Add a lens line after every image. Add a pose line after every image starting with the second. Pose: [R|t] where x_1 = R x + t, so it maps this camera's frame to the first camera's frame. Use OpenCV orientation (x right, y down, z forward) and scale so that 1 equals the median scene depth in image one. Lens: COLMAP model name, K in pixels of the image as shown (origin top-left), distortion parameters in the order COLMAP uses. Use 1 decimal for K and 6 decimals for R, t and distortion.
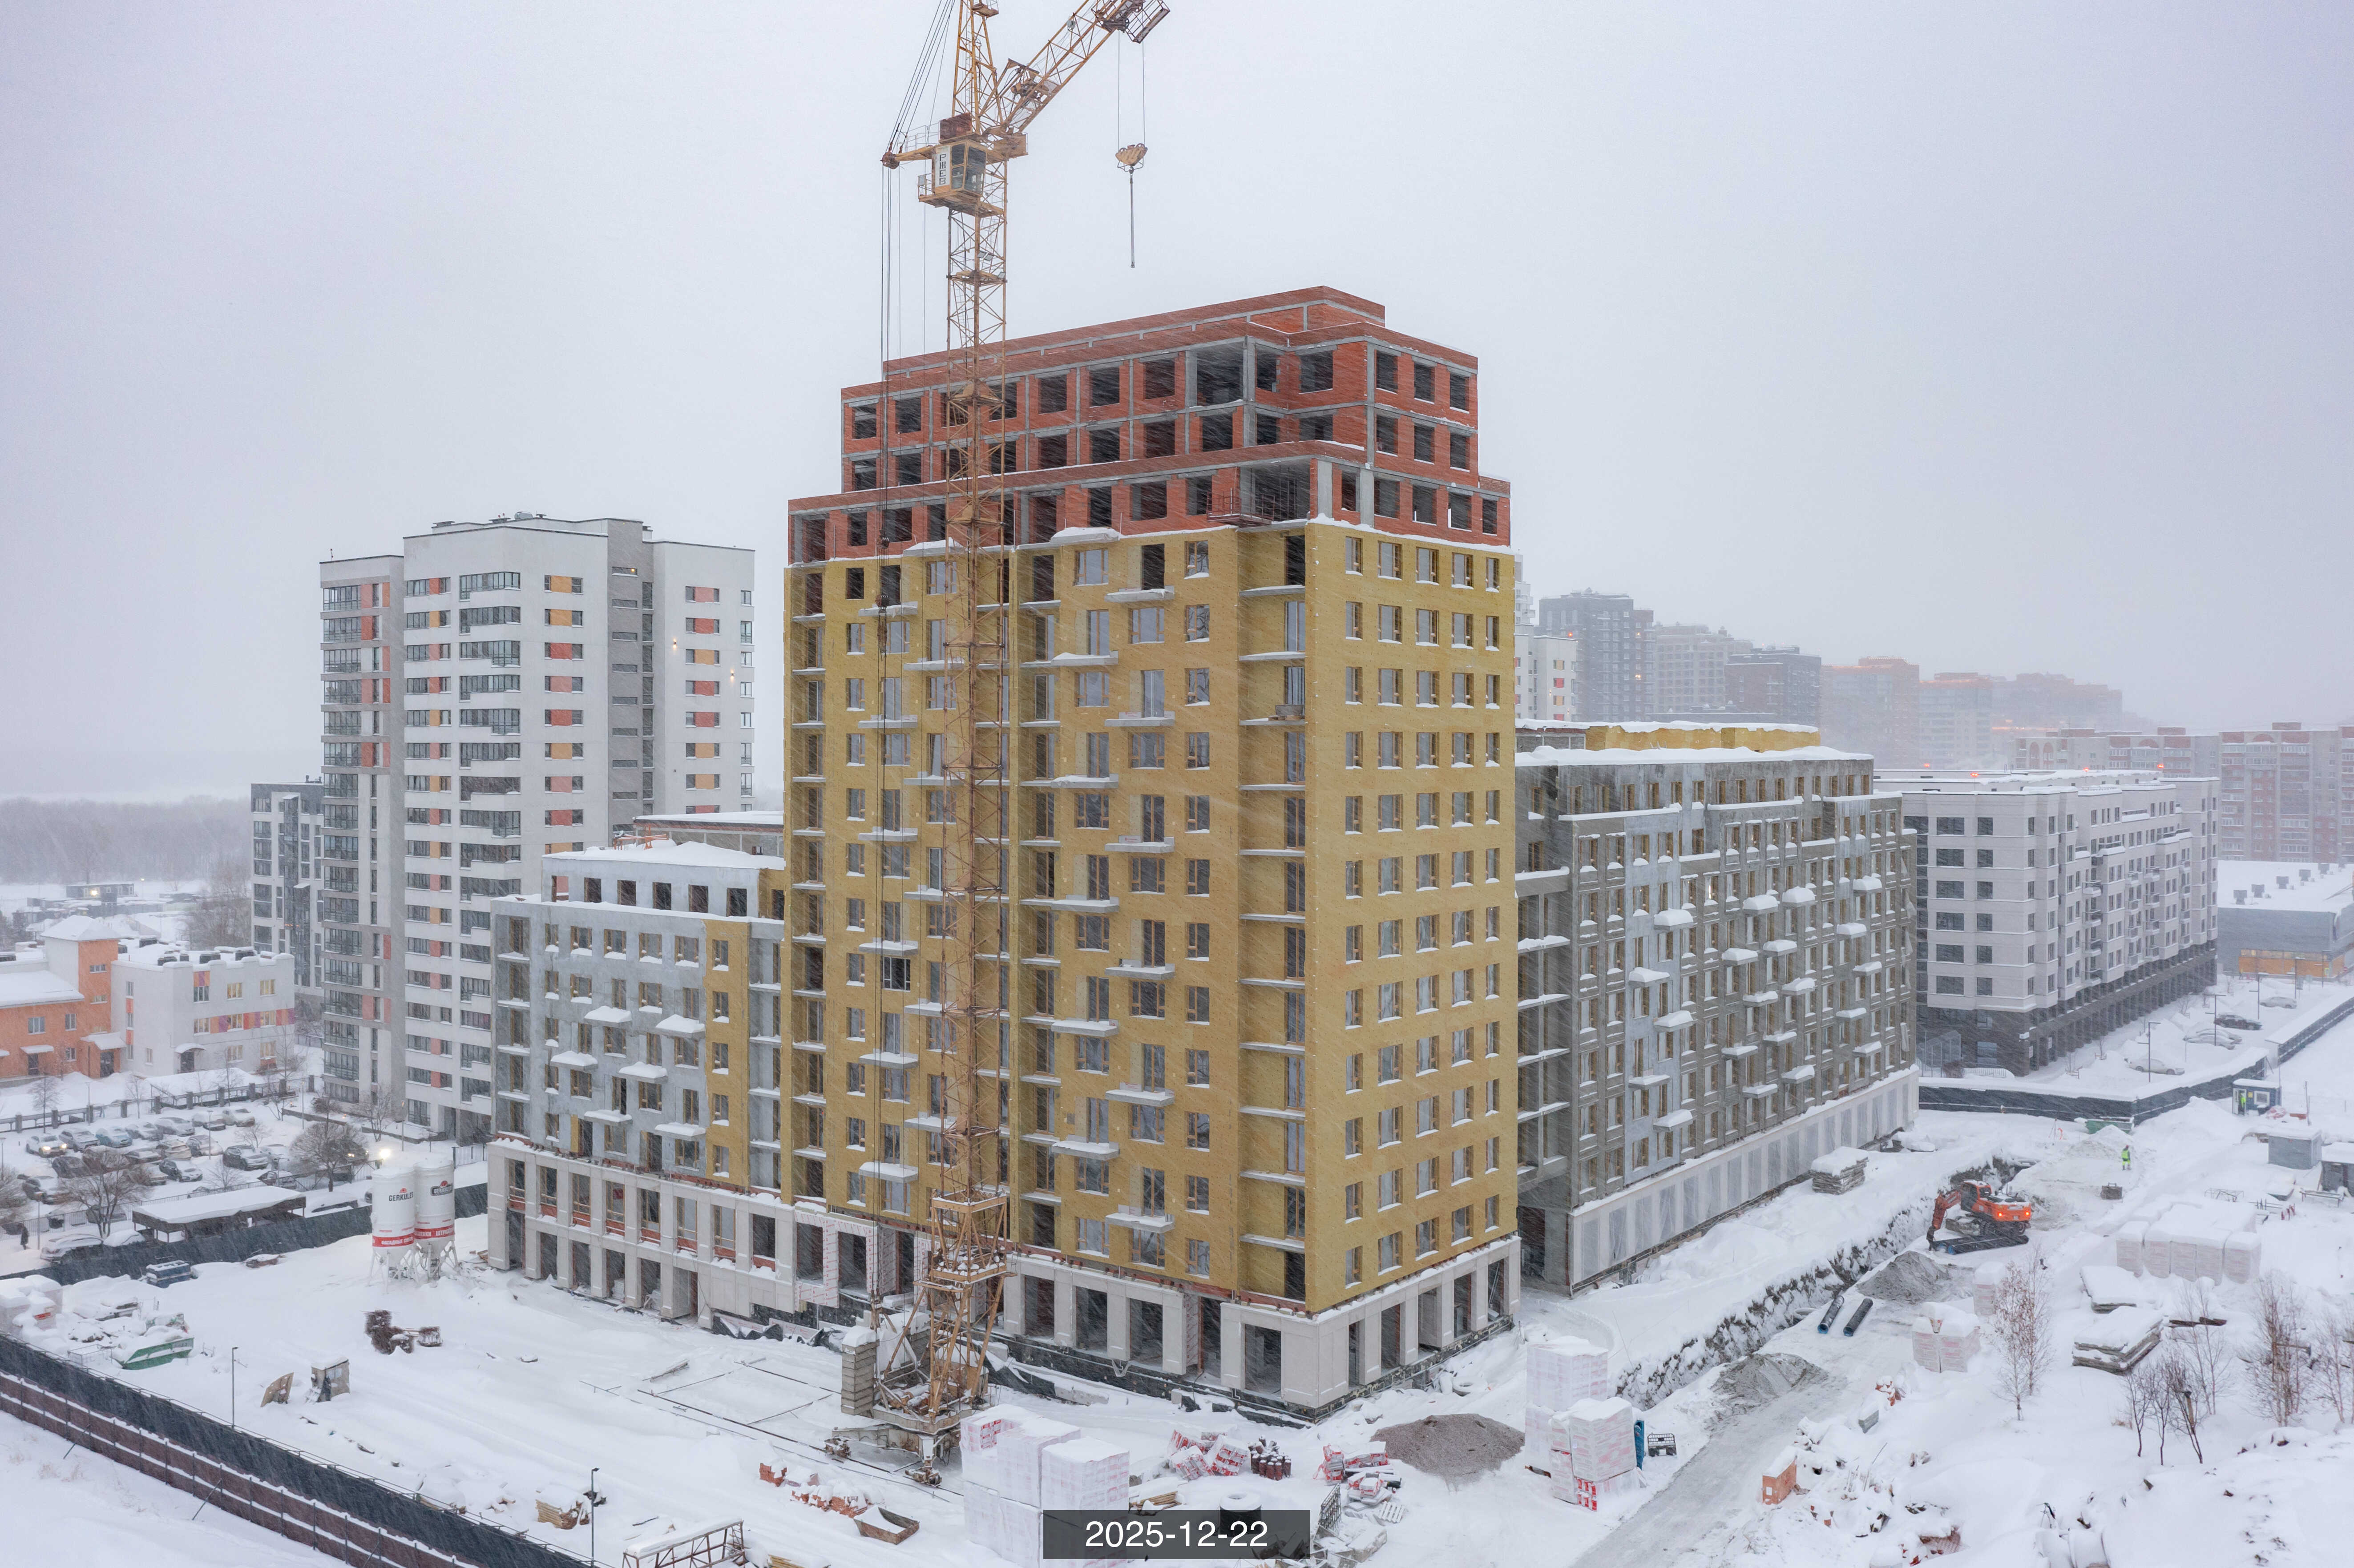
lens RADIAL K [[1910.2, 0, 1177.0], [0, 1910.2, 784.0], [0, 0, 1]] dist [-0.014754, -0.007267]
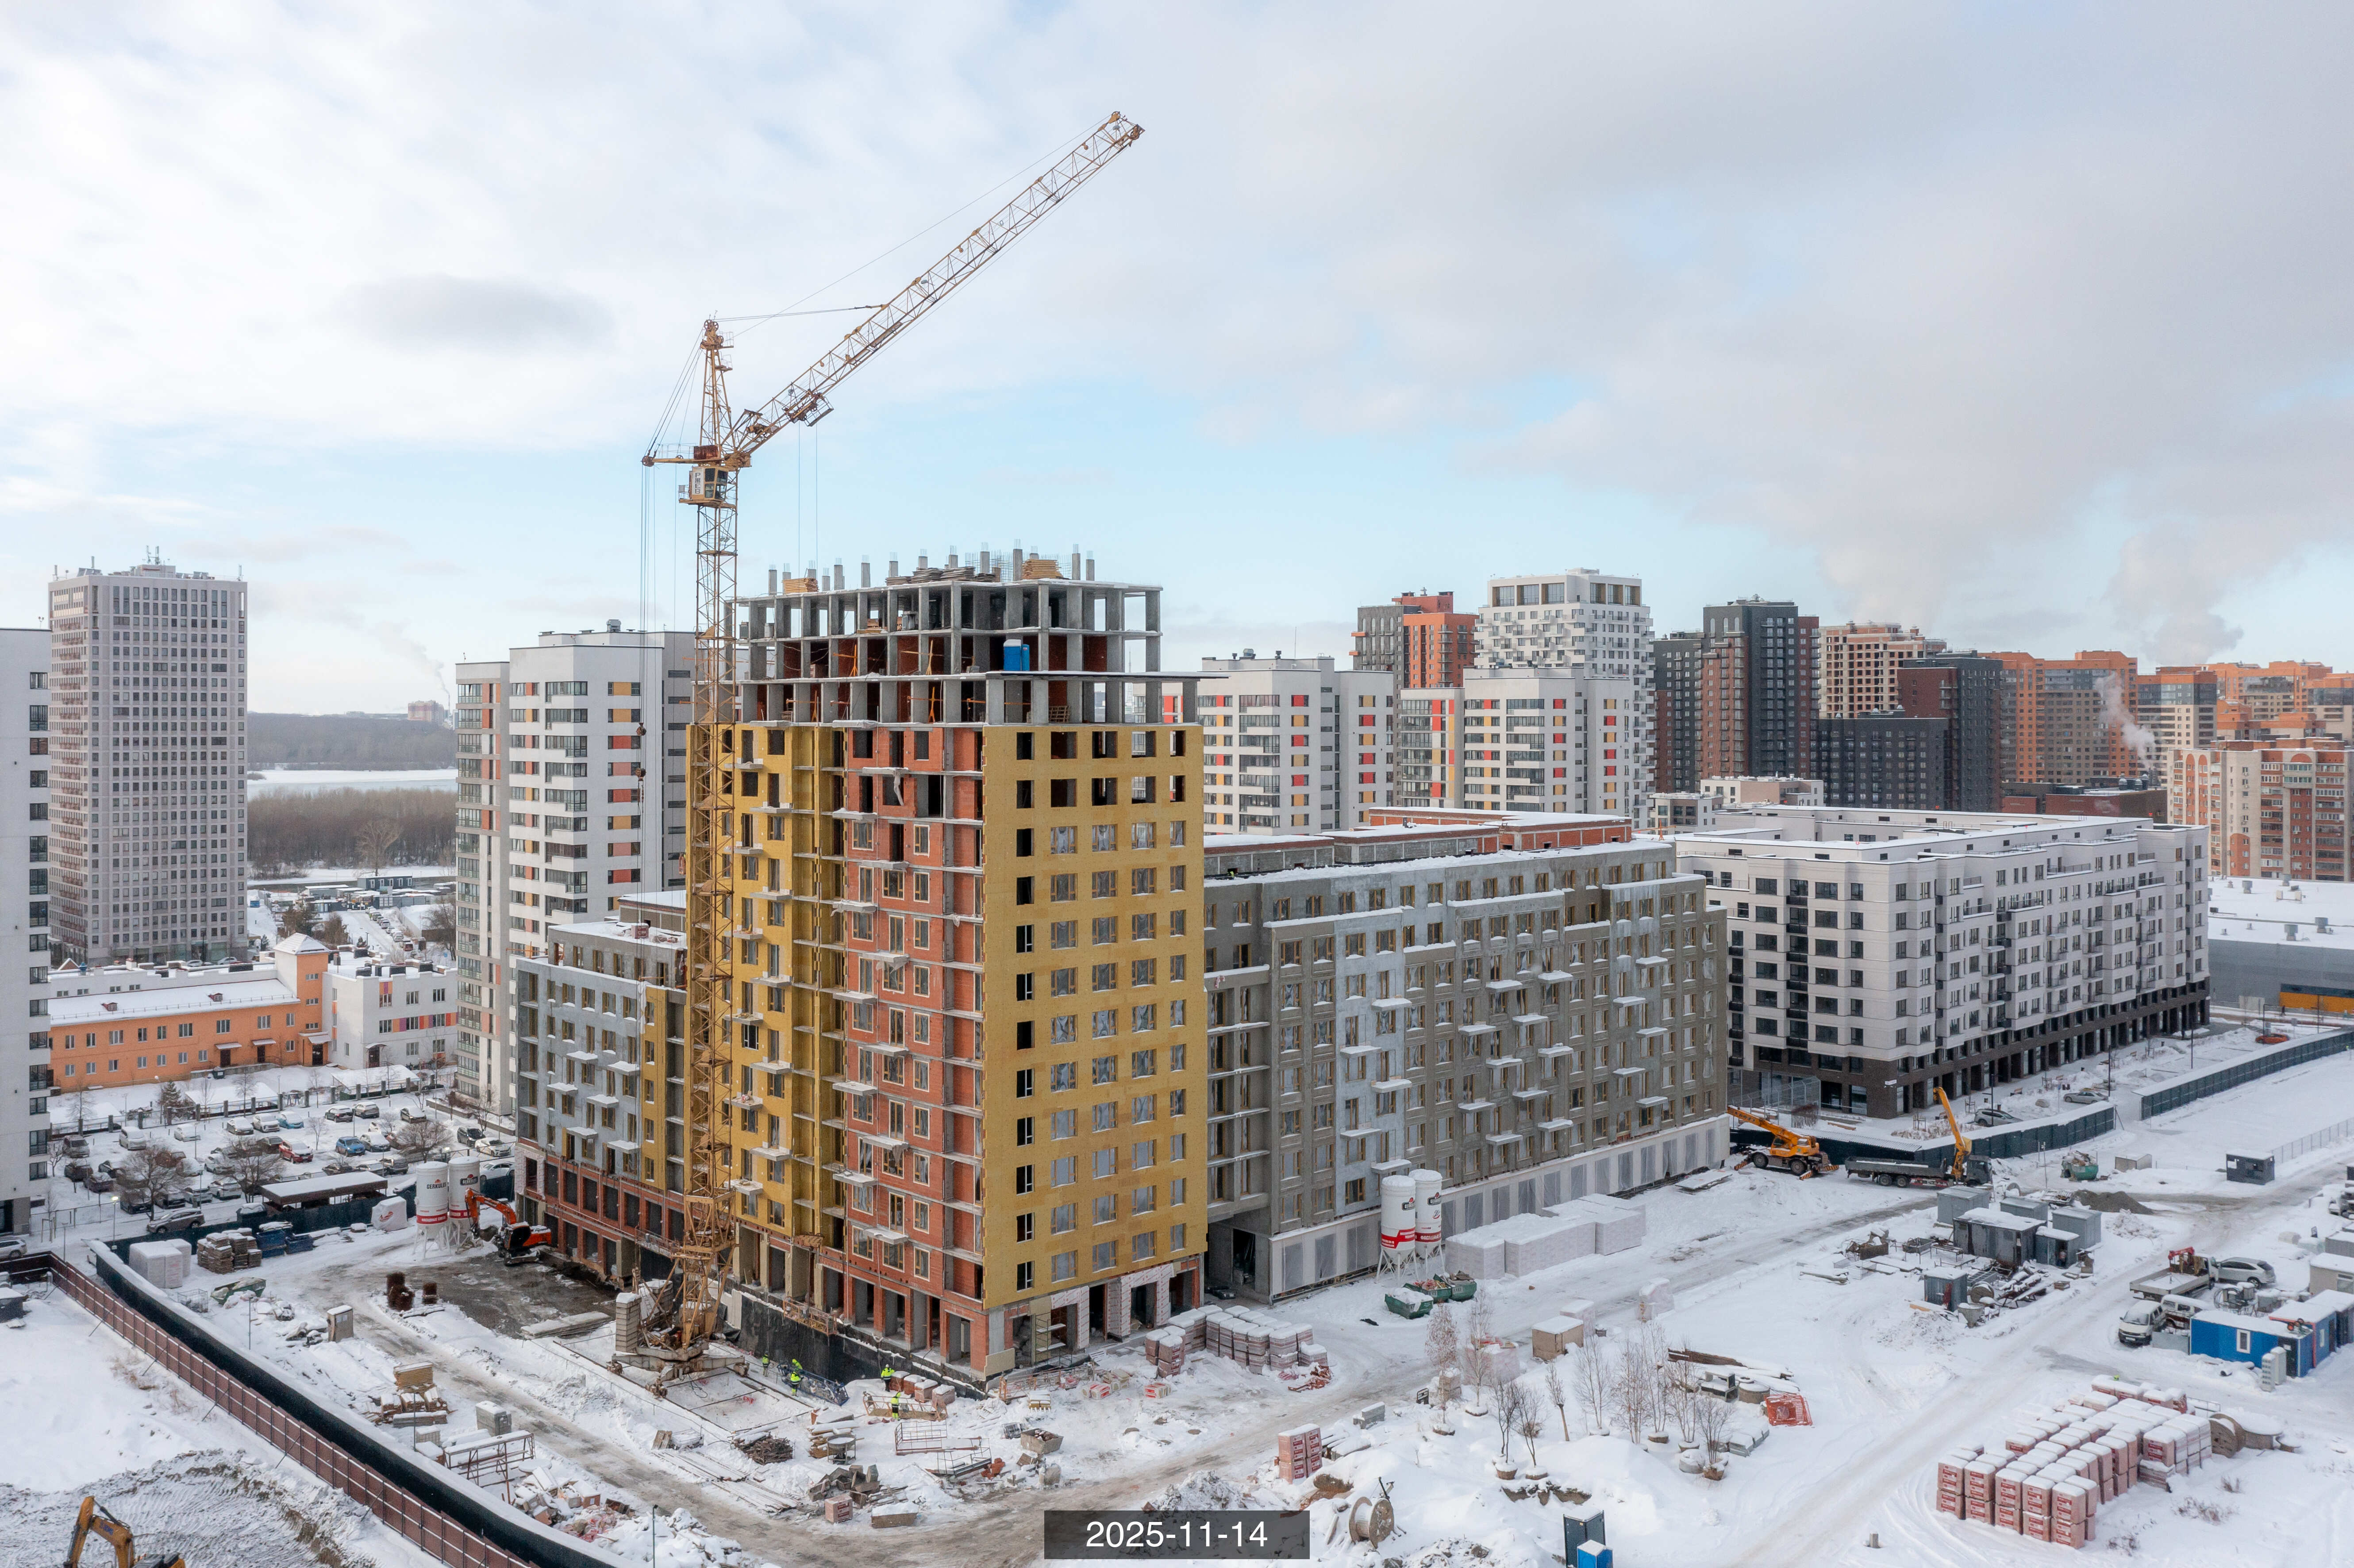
lens RADIAL K [[1910.3, 0, 1177.0], [0, 1910.3, 784.0], [0, 0, 1]] dist [-0.014754, -0.007267]
pose [[0.986639, 0.005376, -0.162831, 0.321784], [-0.001942, 0.999773, 0.021241, -0.094722], [0.162908, -0.020641, 0.986425, -0.228641]]
